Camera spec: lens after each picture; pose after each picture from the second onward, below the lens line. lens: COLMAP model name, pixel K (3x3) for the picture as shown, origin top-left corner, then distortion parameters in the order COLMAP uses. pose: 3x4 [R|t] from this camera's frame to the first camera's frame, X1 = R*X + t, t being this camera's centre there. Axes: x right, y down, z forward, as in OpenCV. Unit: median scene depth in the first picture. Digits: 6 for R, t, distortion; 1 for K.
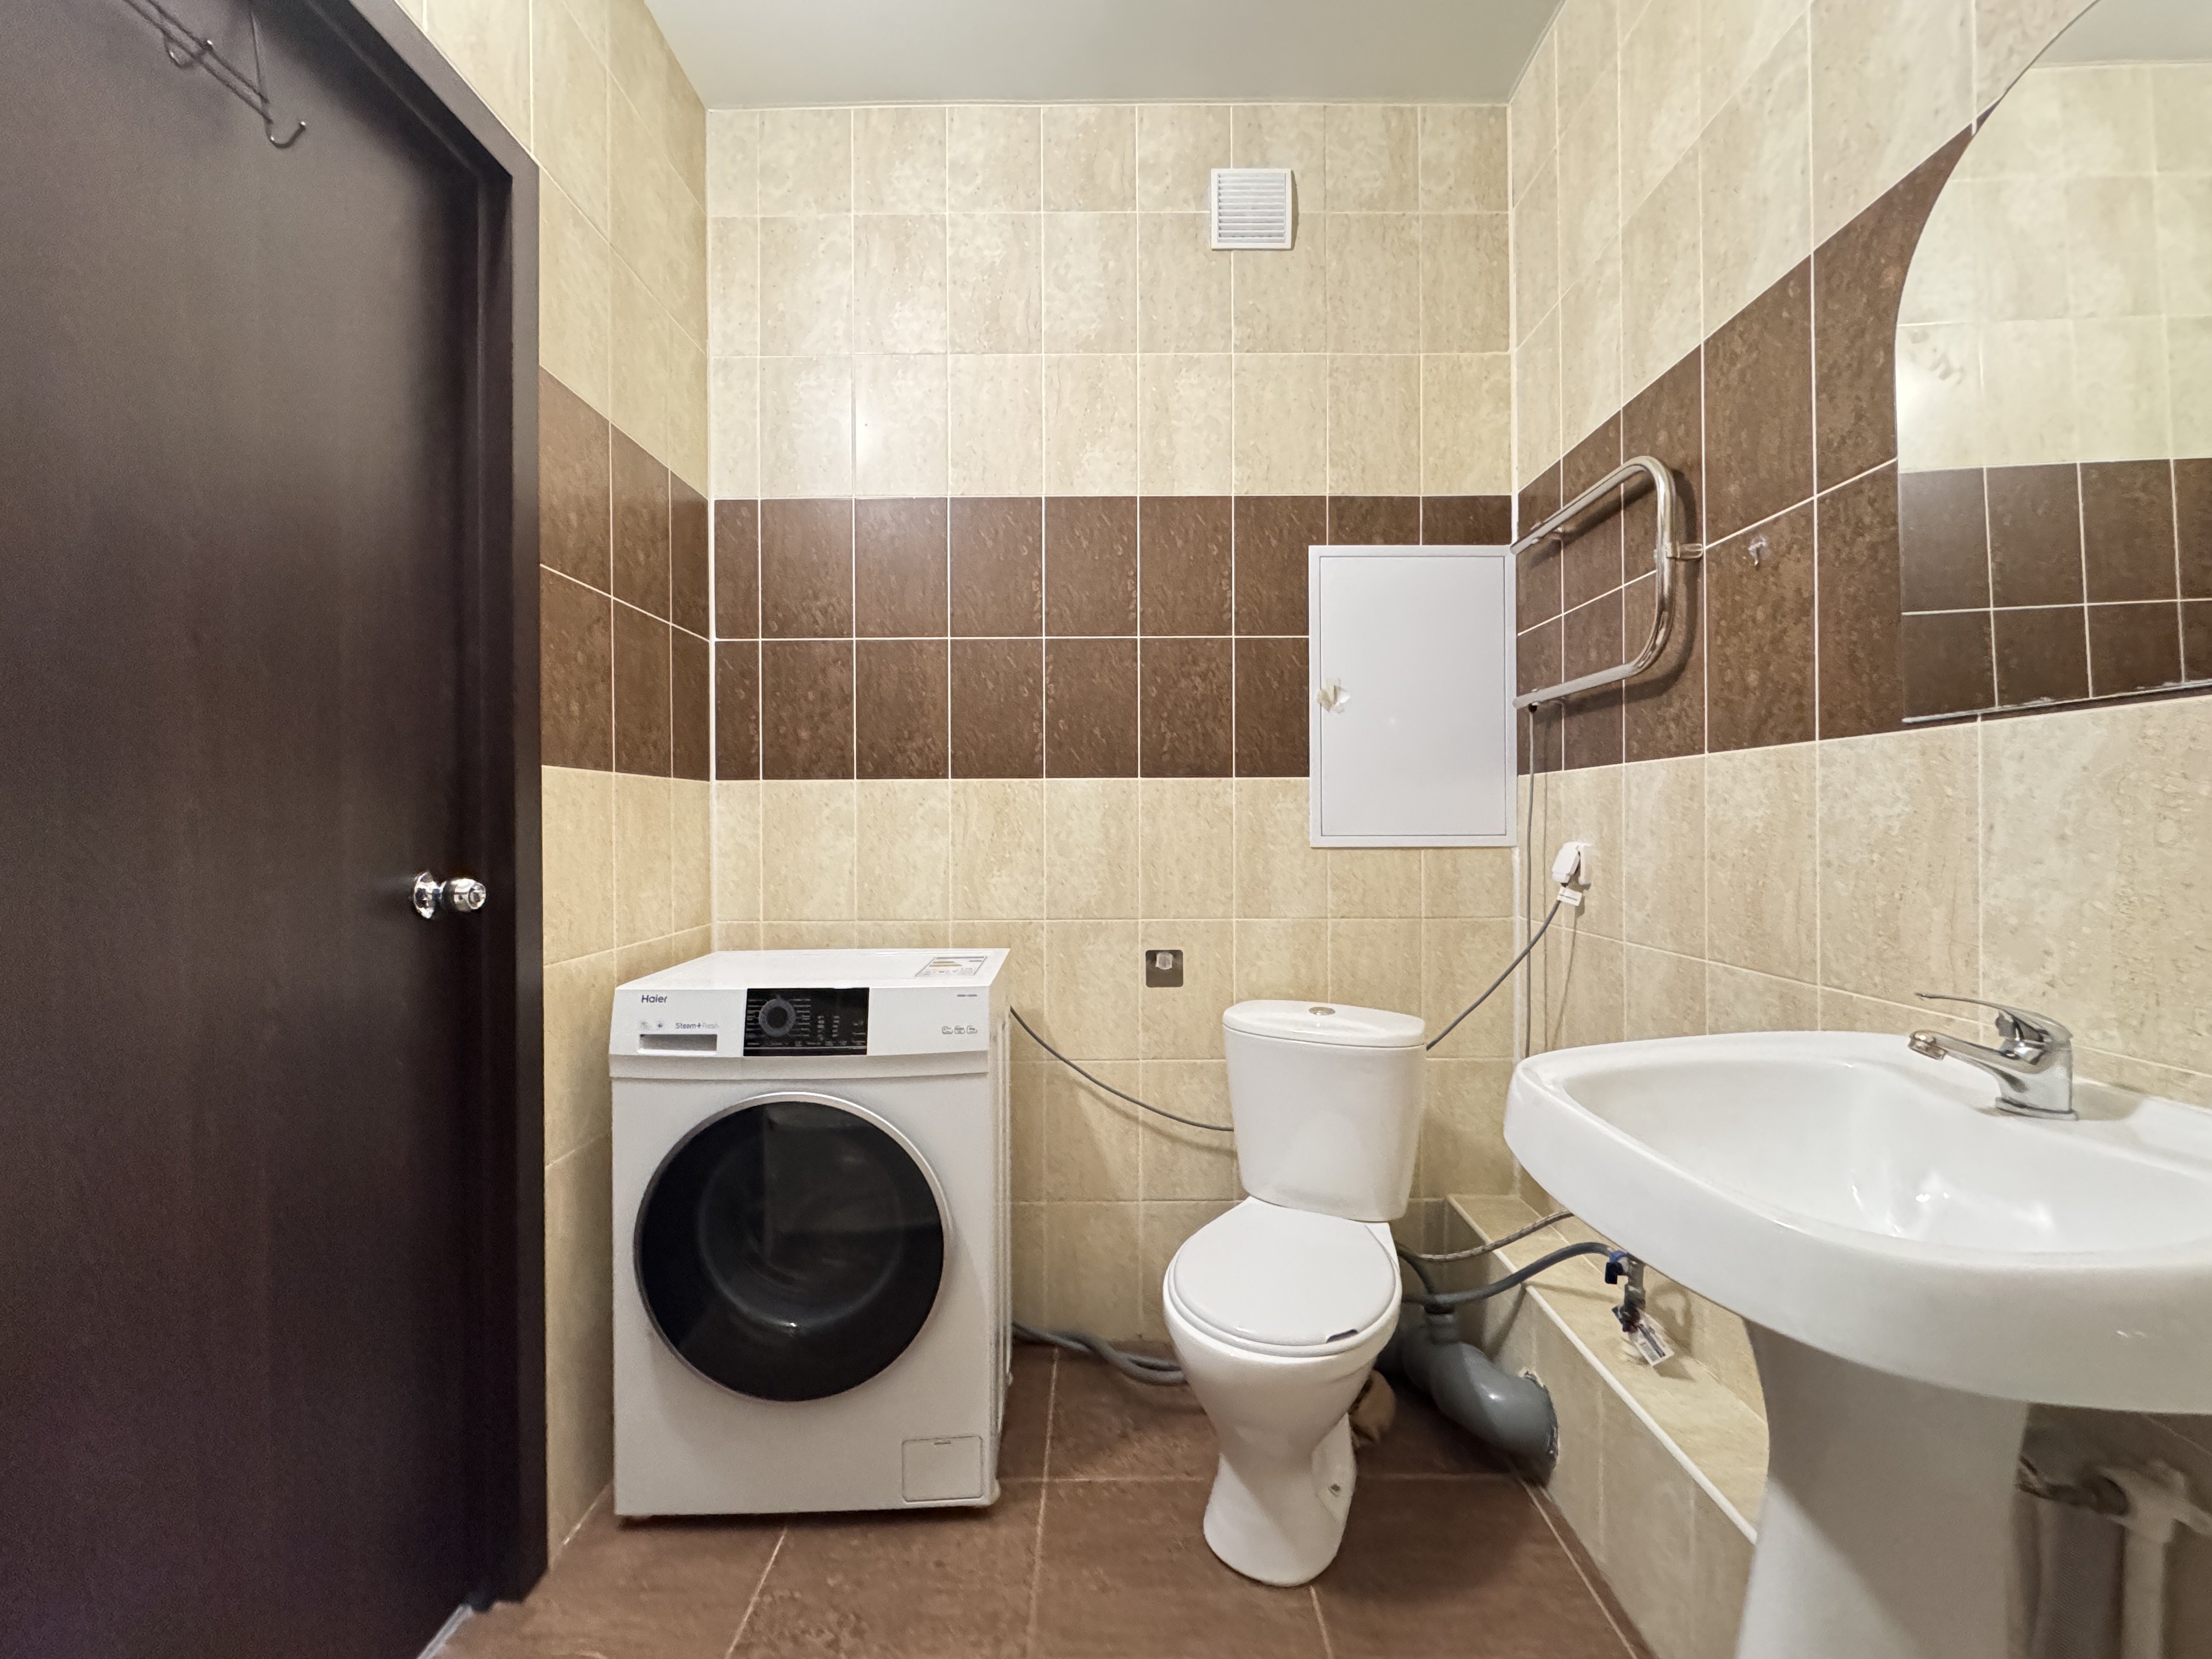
lens RADIAL K [[874.9, 0, 1102.6], [0, 874.9, 823.1], [0, 0, 1]] dist [-0.000190, -0.001533]
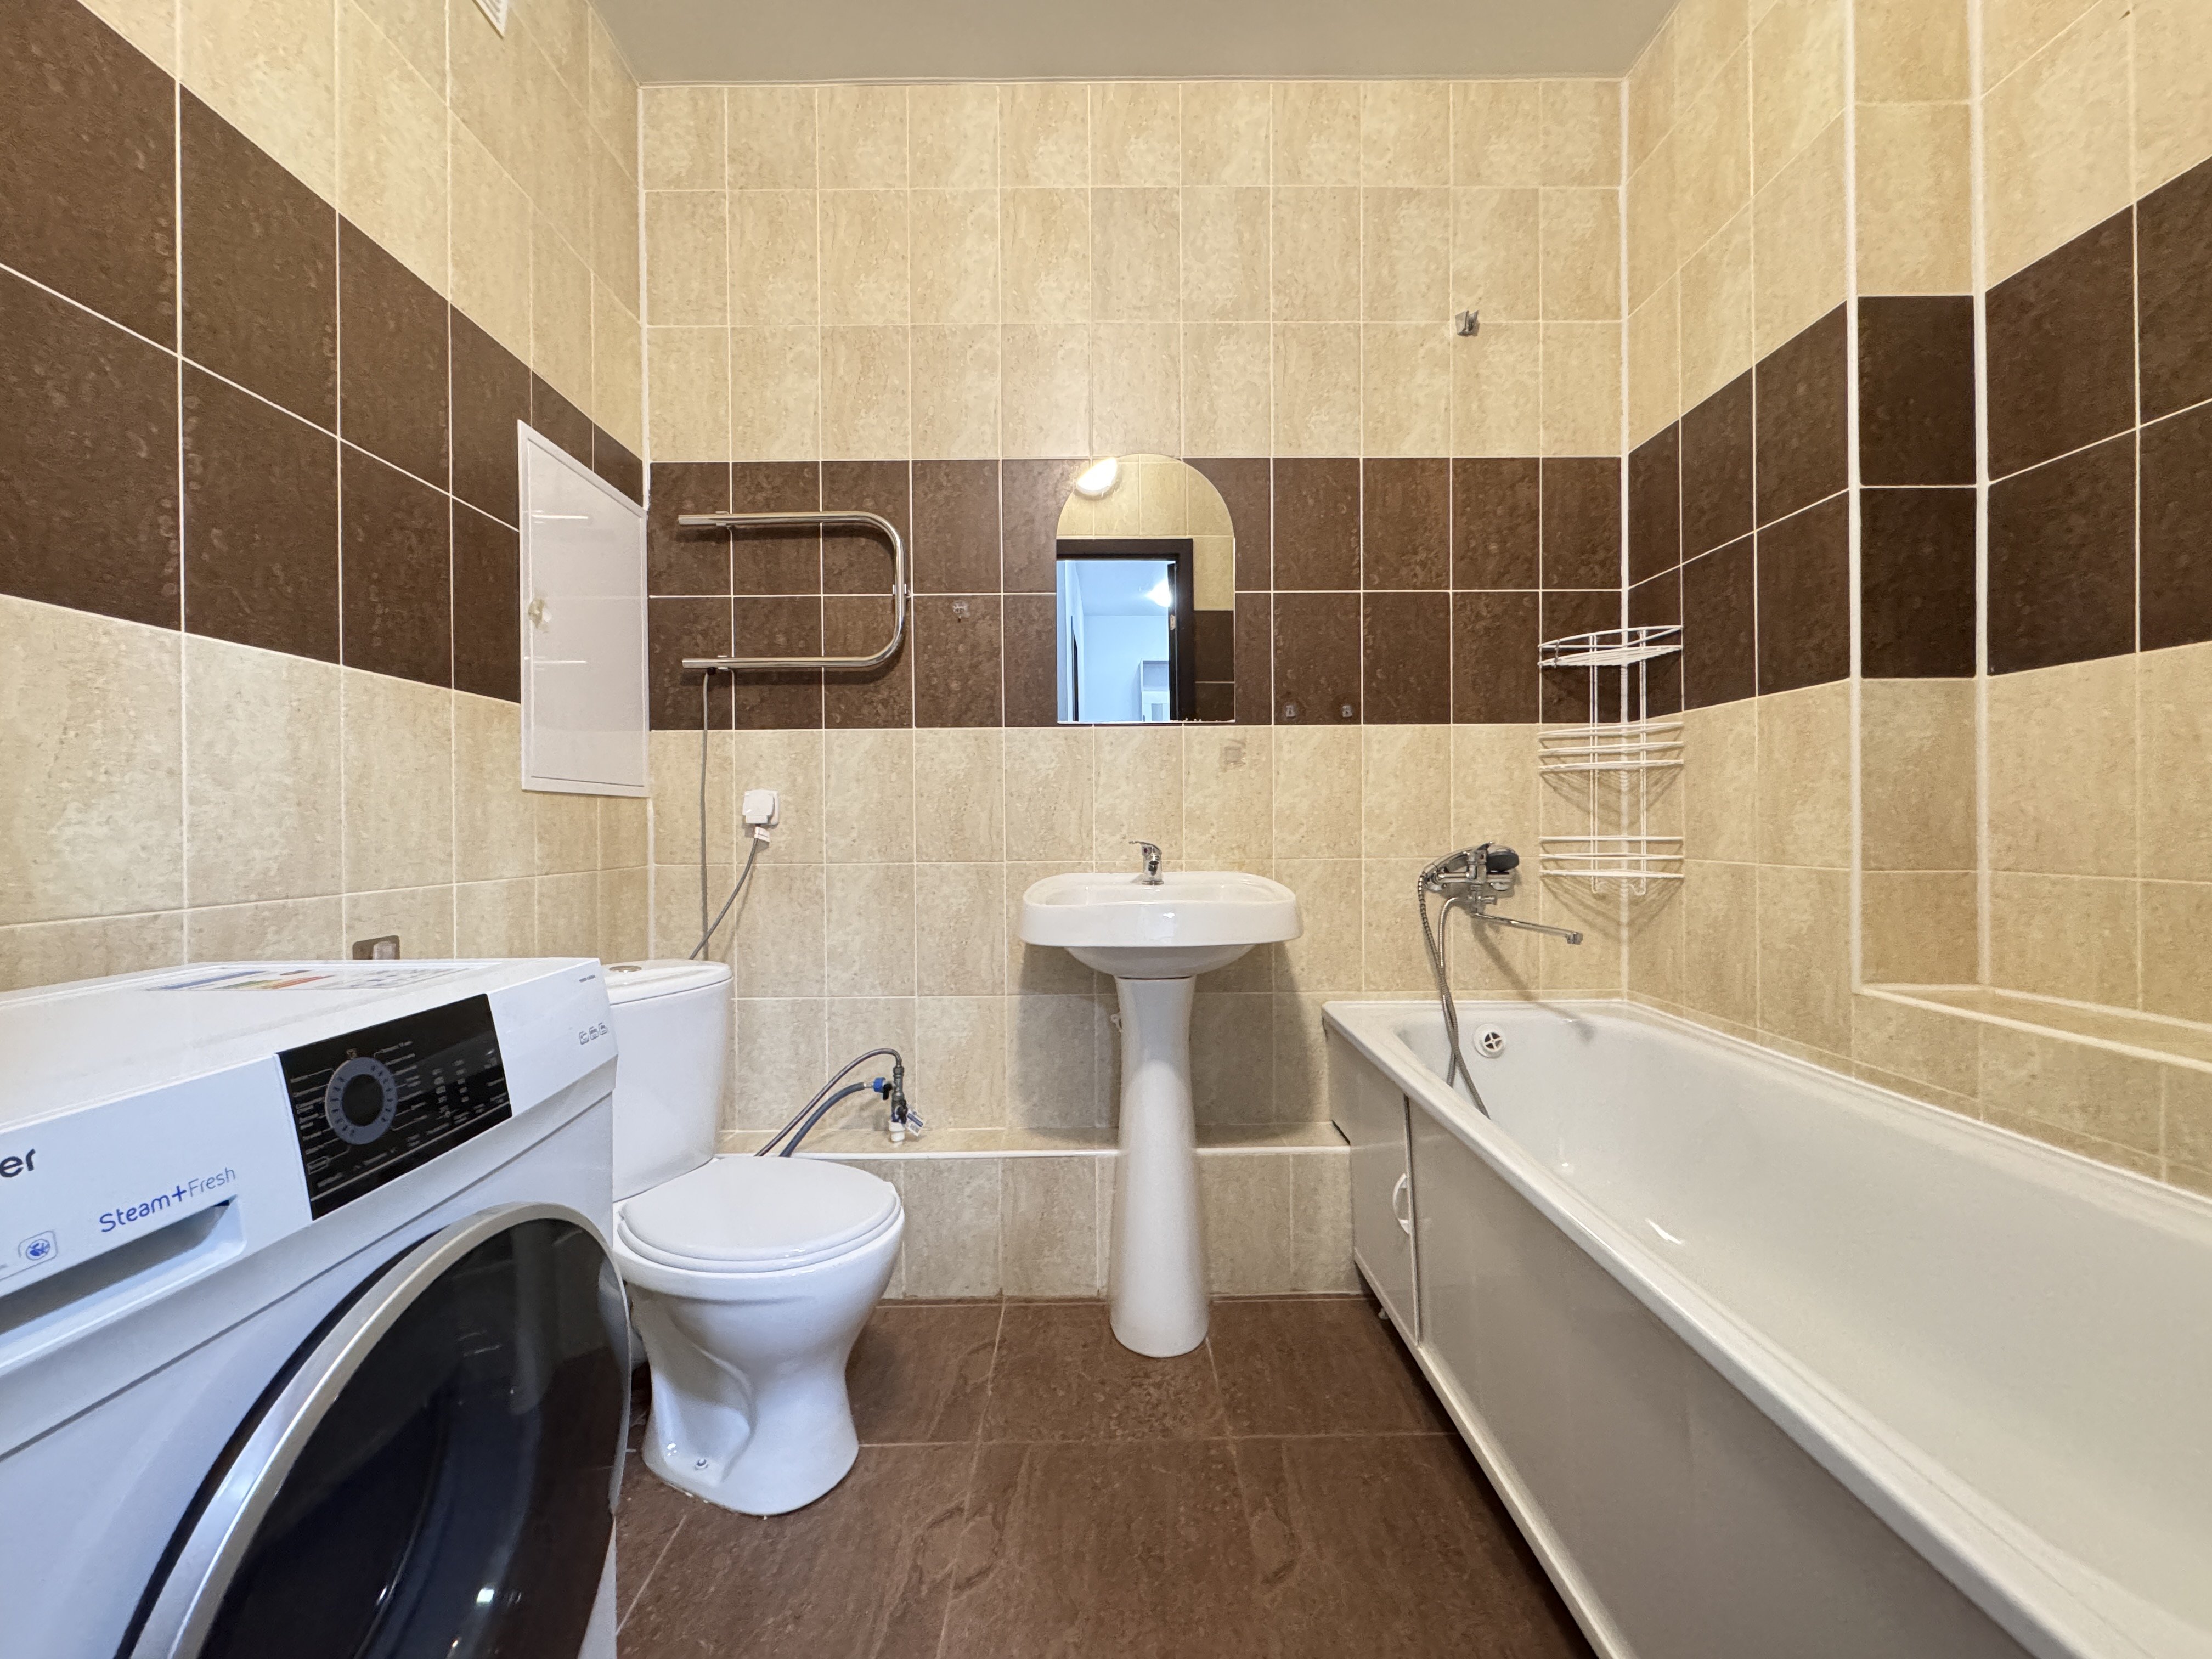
lens RADIAL K [[874.9, 0, 1099.6], [0, 874.9, 826.3], [0, 0, 1]] dist [-0.000190, -0.001533]
pose [[-0.009368, 0.002984, 0.999952, -0.581700], [0.008911, 0.999956, -0.002901, 0.068824], [-0.999916, 0.008884, -0.009394, 0.471693]]
